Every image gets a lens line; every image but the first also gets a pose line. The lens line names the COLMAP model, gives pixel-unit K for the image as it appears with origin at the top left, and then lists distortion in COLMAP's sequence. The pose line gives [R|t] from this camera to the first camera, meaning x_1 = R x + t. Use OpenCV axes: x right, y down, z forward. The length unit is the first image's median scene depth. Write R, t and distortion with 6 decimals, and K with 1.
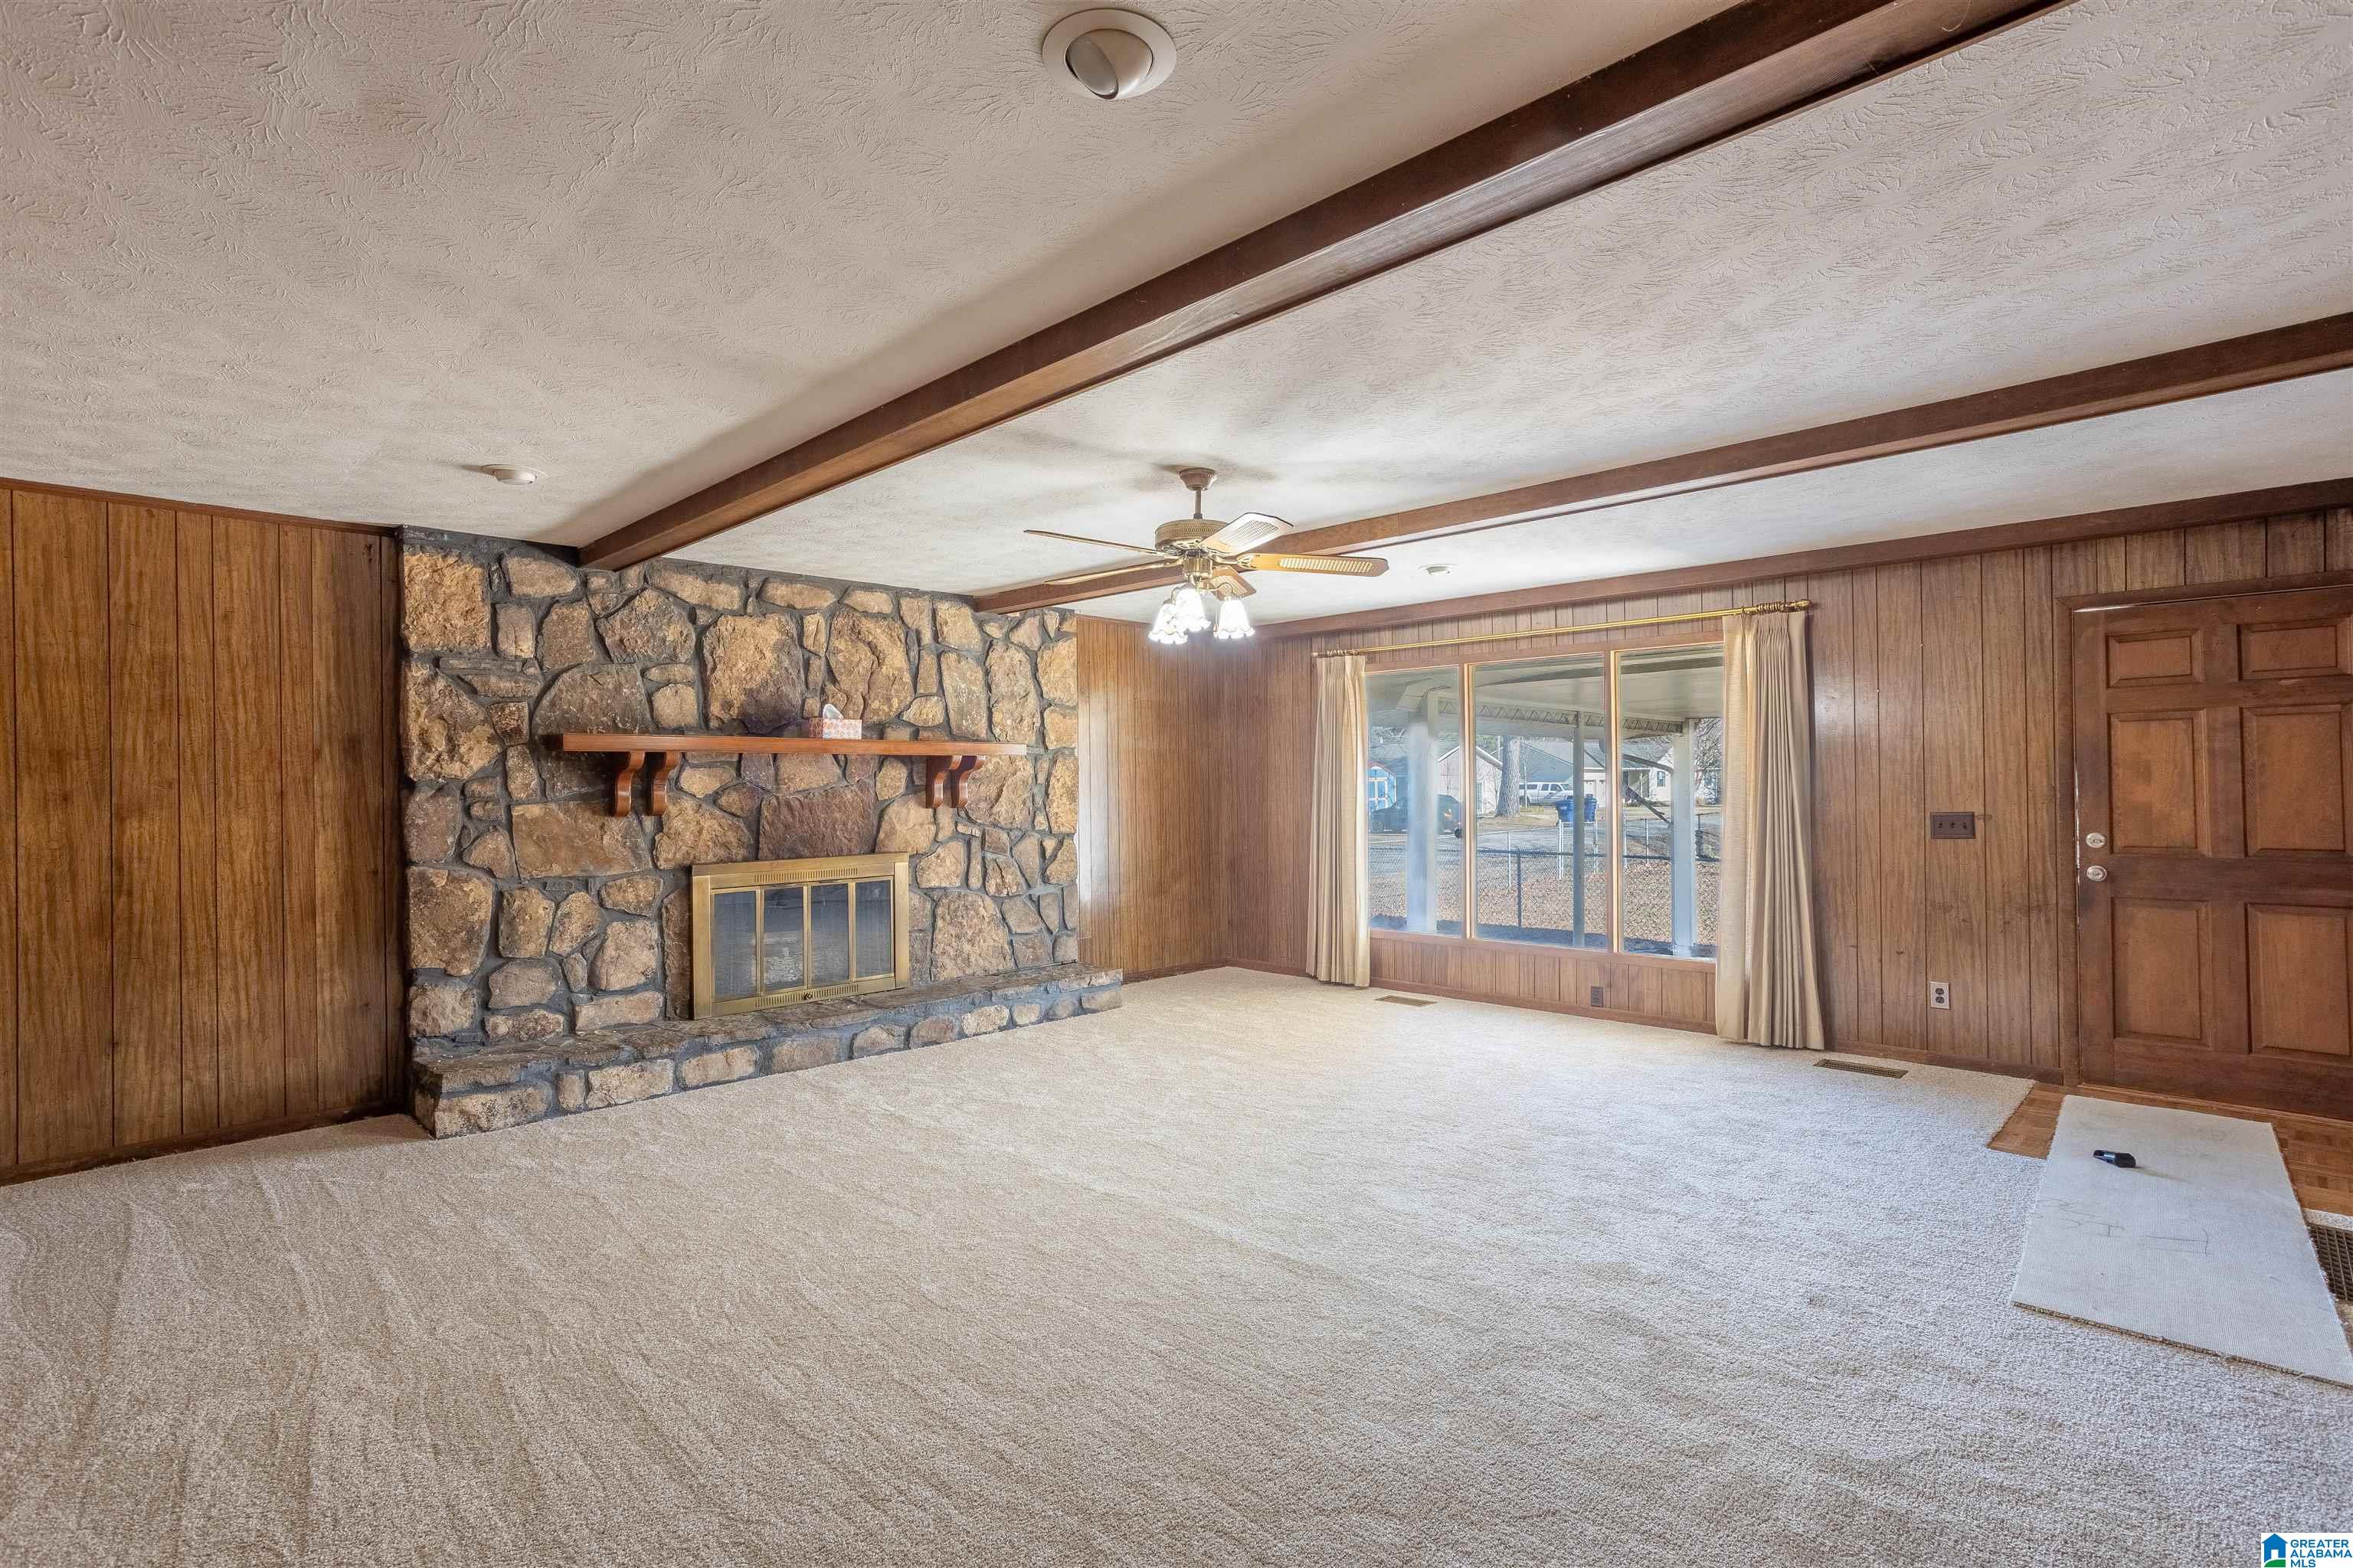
lens RADIAL K [[1151.3, 0, 1172.0], [0, 1151.3, 776.4], [0, 0, 1]] dist [-0.057273, 0.037777]
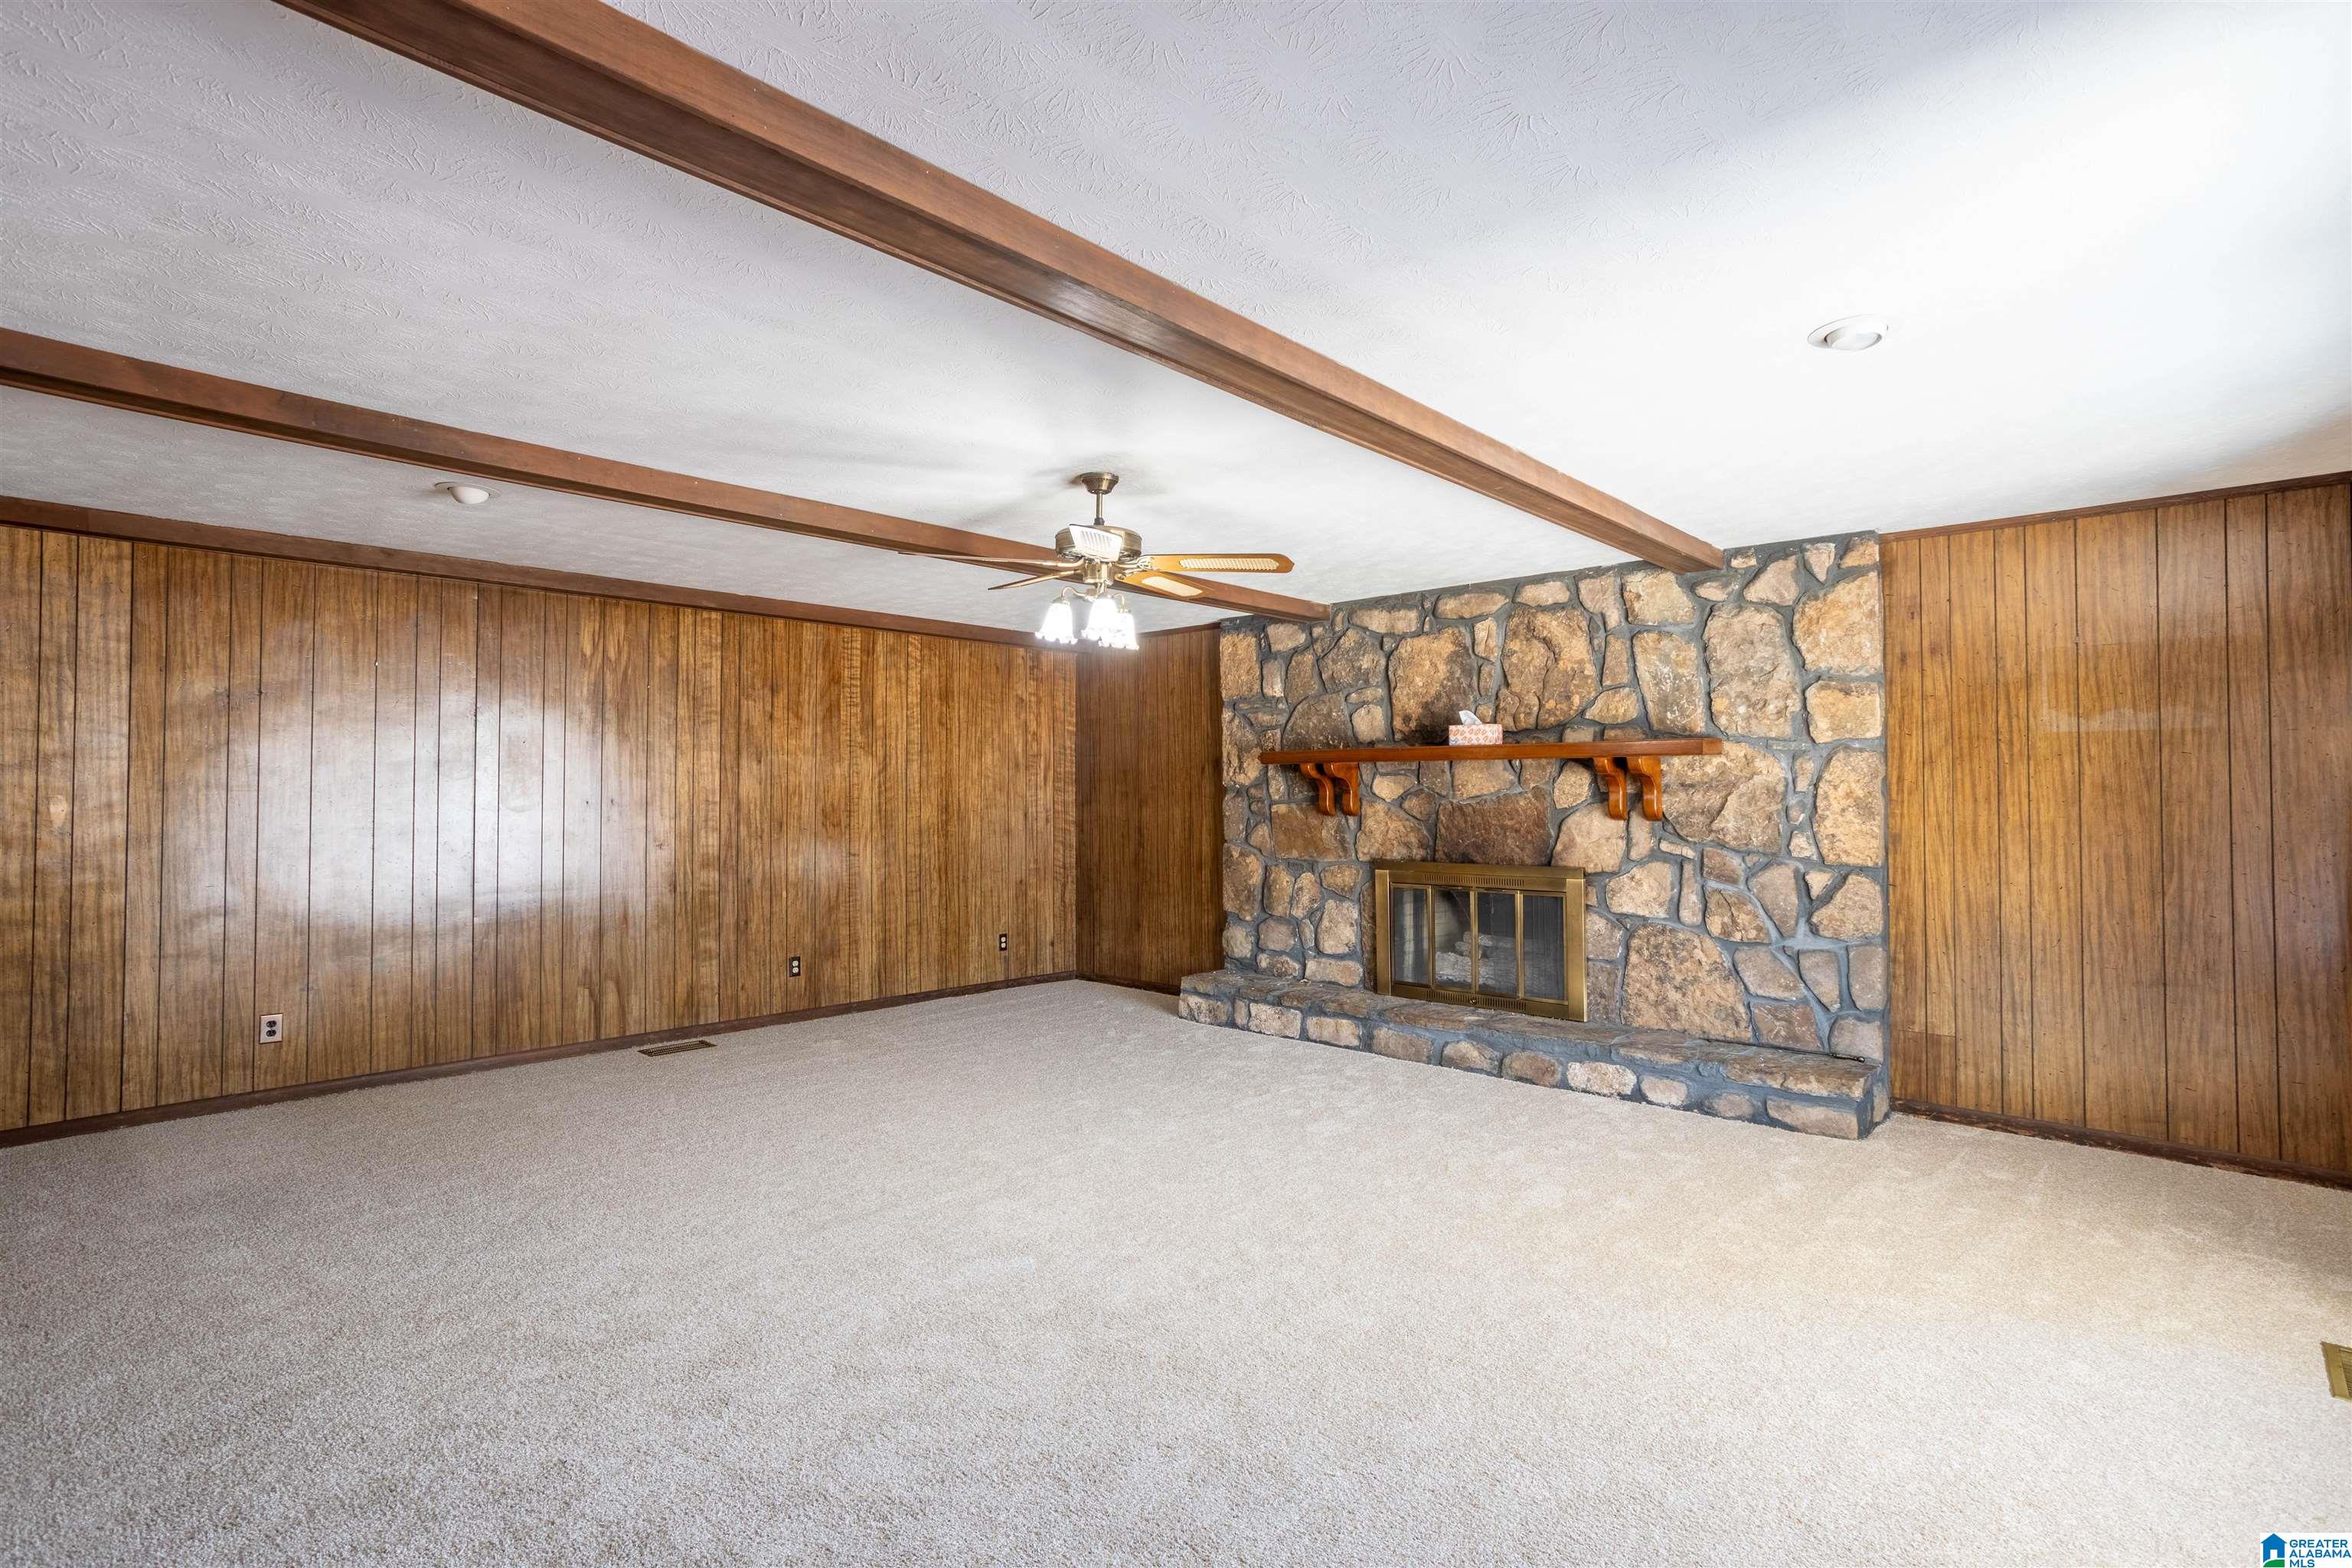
lens RADIAL K [[1150.7, 0, 1171.5], [0, 1150.7, 776.4], [0, 0, 1]] dist [-0.057273, 0.037777]
pose [[0.012948, -0.004983, -0.999904, 0.713918], [0.004457, 0.999978, -0.004926, -0.001977], [0.999906, -0.004393, 0.012970, 0.746664]]
